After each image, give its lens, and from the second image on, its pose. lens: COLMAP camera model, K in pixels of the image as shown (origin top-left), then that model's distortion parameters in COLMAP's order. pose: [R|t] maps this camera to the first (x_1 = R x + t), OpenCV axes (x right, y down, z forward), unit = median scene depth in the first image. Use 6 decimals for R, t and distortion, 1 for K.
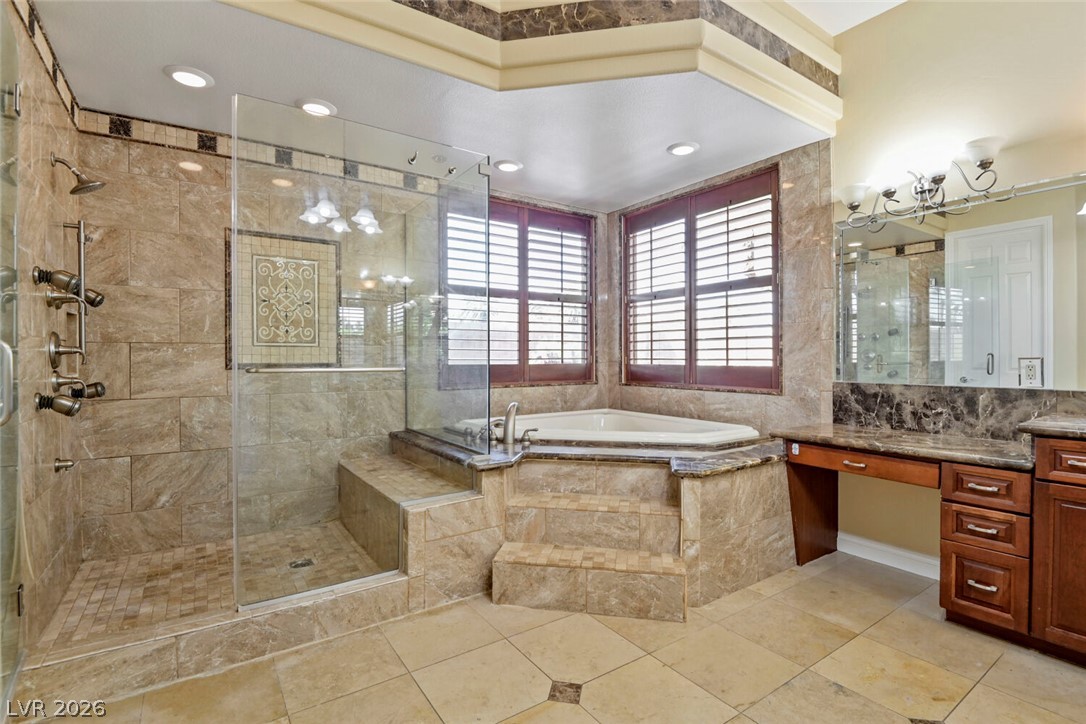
lens RADIAL K [[514.9, 0, 534.6], [0, 514.9, 358.7], [0, 0, 1]] dist [0.018410, -0.033410]
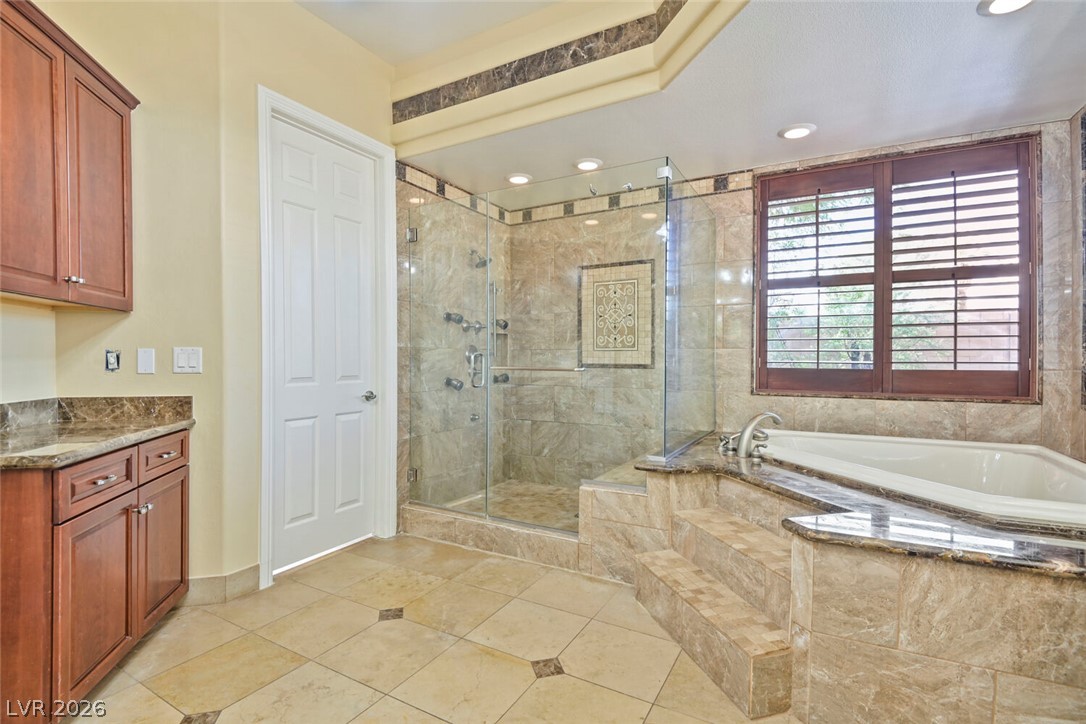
lens RADIAL K [[506.7, 0, 540.4], [0, 506.7, 366.7], [0, 0, 1]] dist [0.017488, -0.026341]
pose [[0.437422, 0.016950, -0.899097, 0.615429], [-0.005466, 0.999854, 0.016190, -0.003869], [0.899240, -0.002167, 0.437450, 0.316761]]
